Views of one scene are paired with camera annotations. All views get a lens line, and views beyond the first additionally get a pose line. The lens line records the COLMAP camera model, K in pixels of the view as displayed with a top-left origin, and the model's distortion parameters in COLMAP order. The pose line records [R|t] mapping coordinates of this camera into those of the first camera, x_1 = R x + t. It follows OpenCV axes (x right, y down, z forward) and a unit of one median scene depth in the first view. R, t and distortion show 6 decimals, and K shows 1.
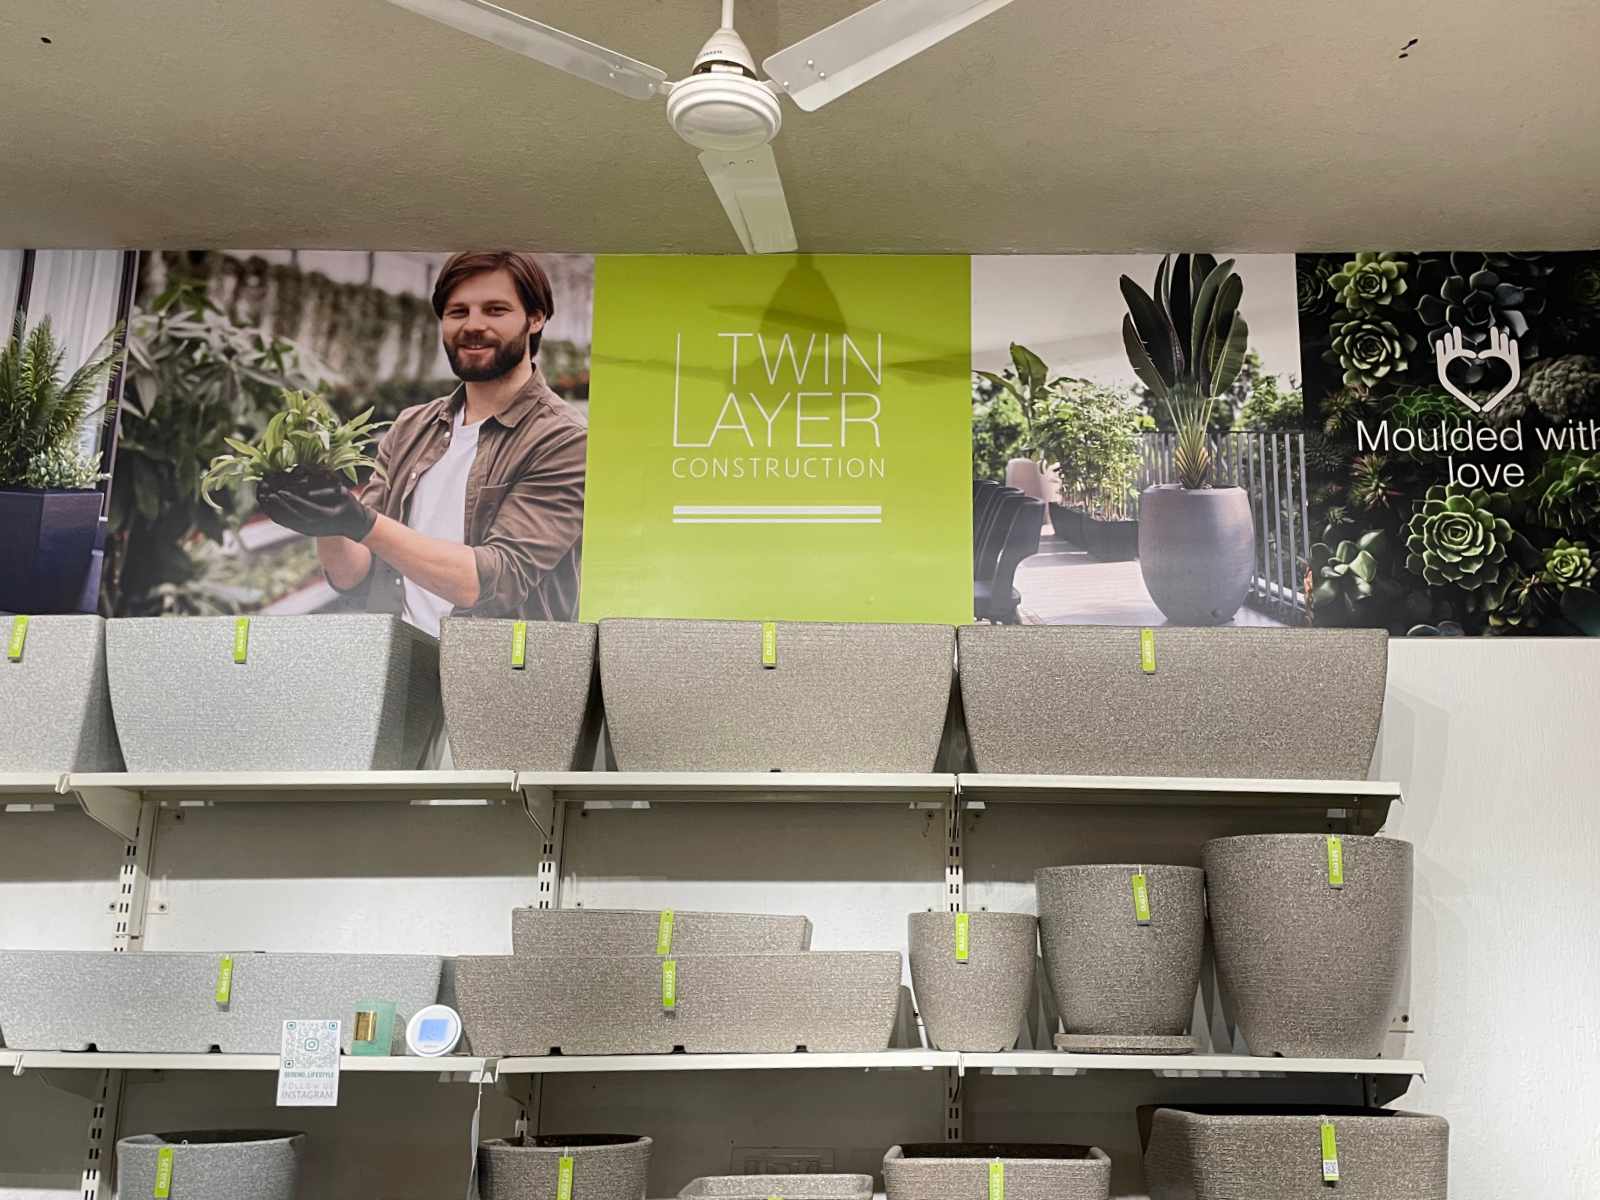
lens RADIAL K [[1280.0, 0, 800.0], [0, 1280.0, 600.0], [0, 0, 1]] dist [0.074810, -0.088586]
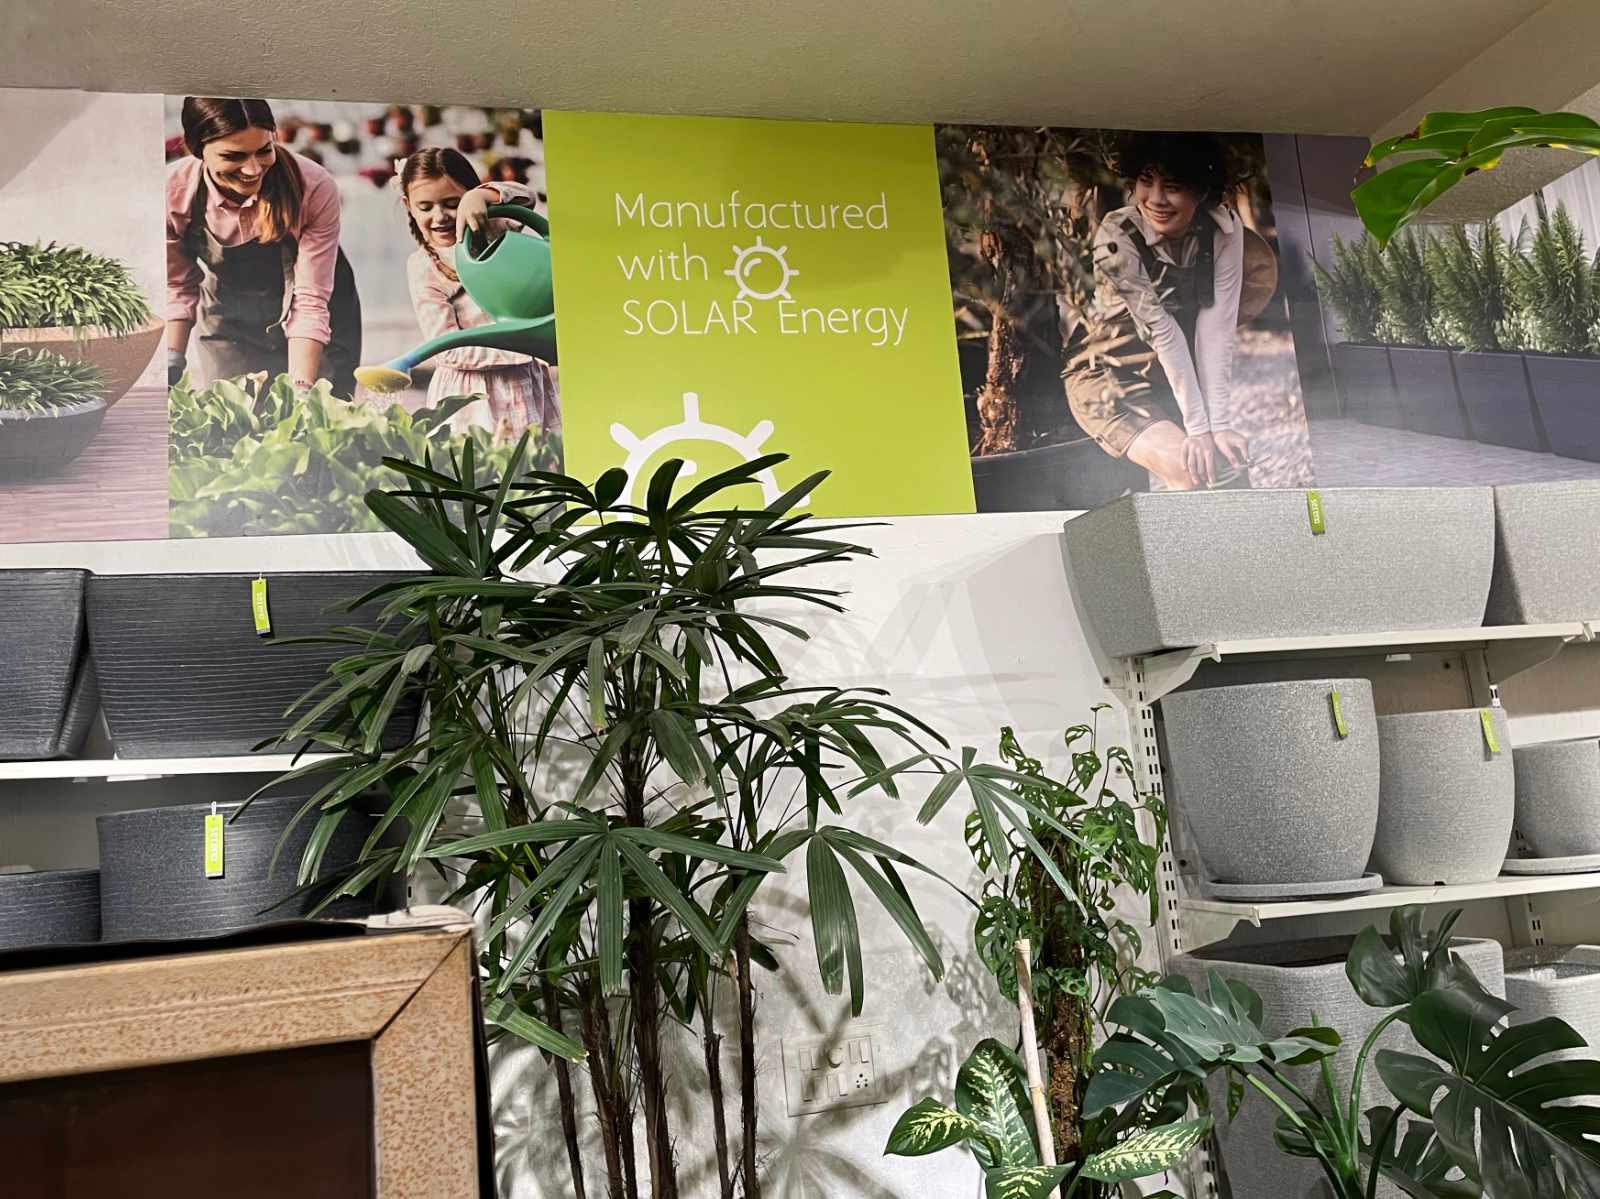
lens RADIAL K [[1280.0, 0, 800.0], [0, 1280.0, 599.5], [0, 0, 1]] dist [0.074810, -0.088586]
pose [[0.969236, -0.058039, 0.239191, -1.486269], [0.059896, 0.998204, -0.000499, 0.077806], [-0.238732, 0.014810, 0.970972, 0.099701]]
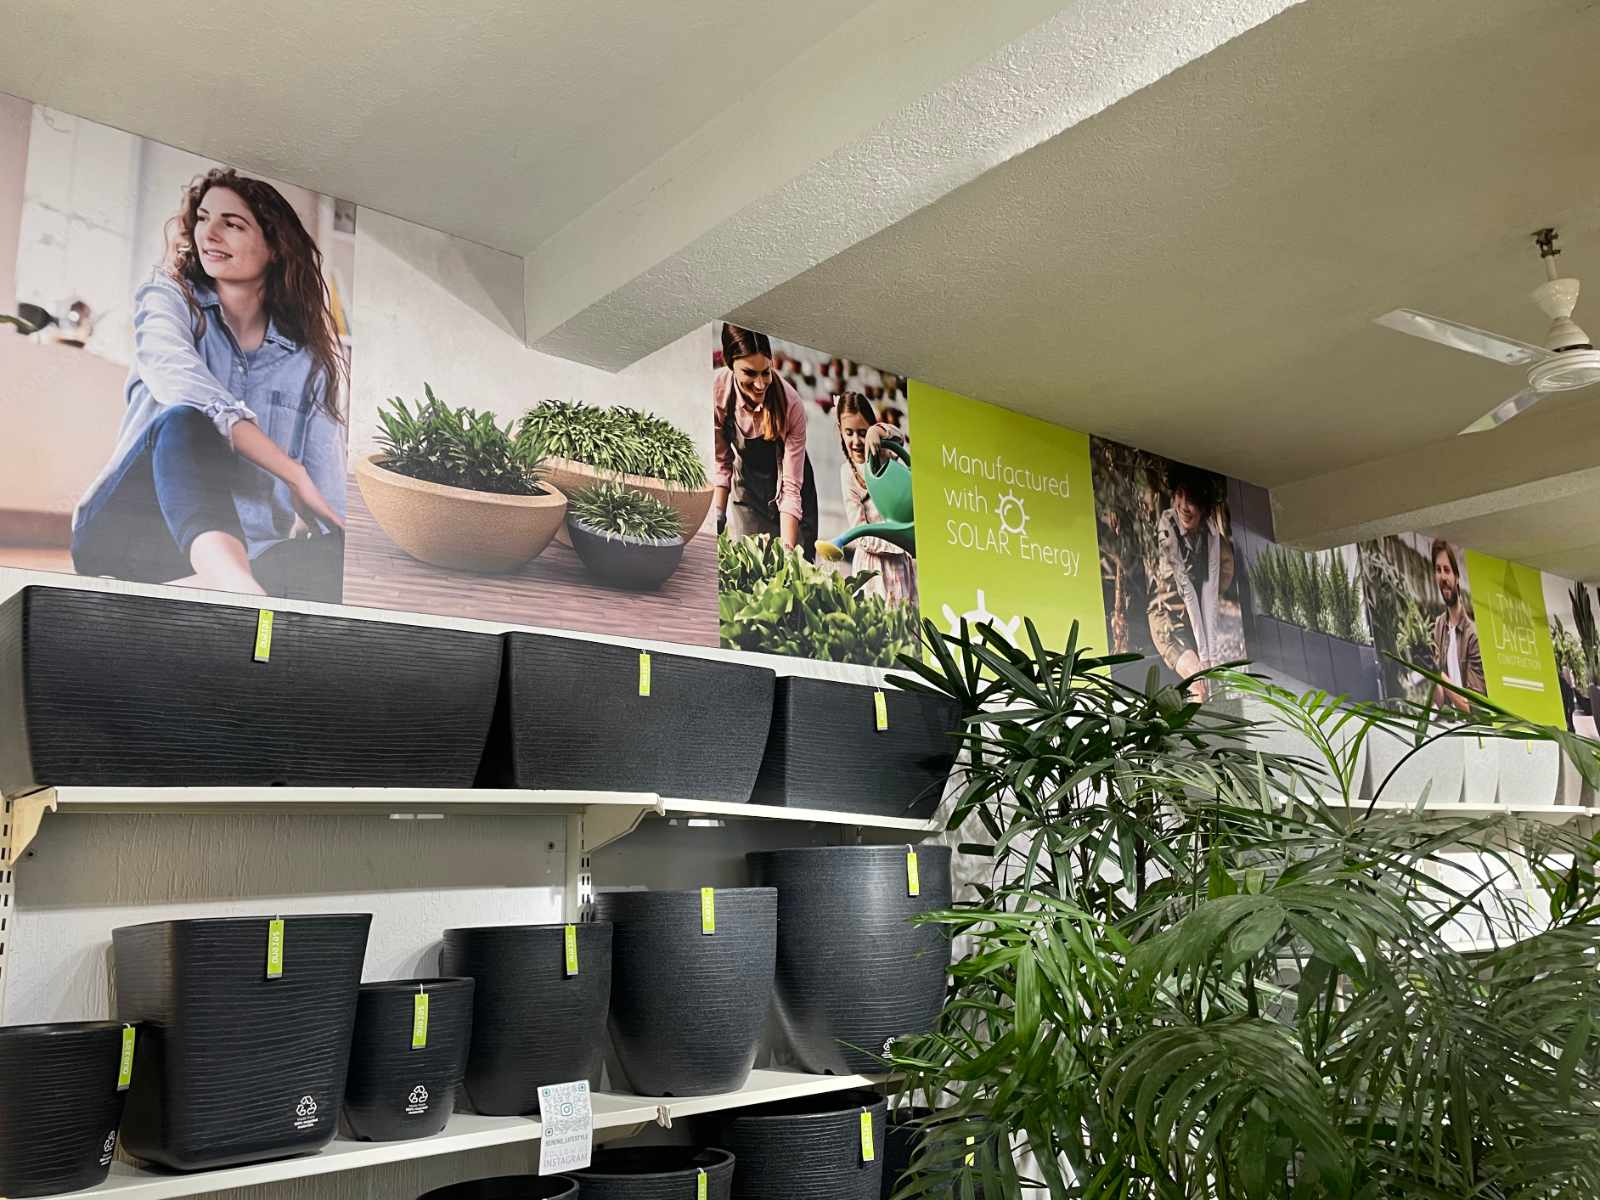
lens RADIAL K [[1280.0, 0, 800.0], [0, 1280.0, 600.0], [0, 0, 1]] dist [0.074810, -0.088586]
pose [[0.765973, 0.109054, 0.633556, -2.298770], [-0.070046, 0.993797, -0.086376, 0.064753], [-0.639046, 0.021784, 0.768860, 0.099184]]
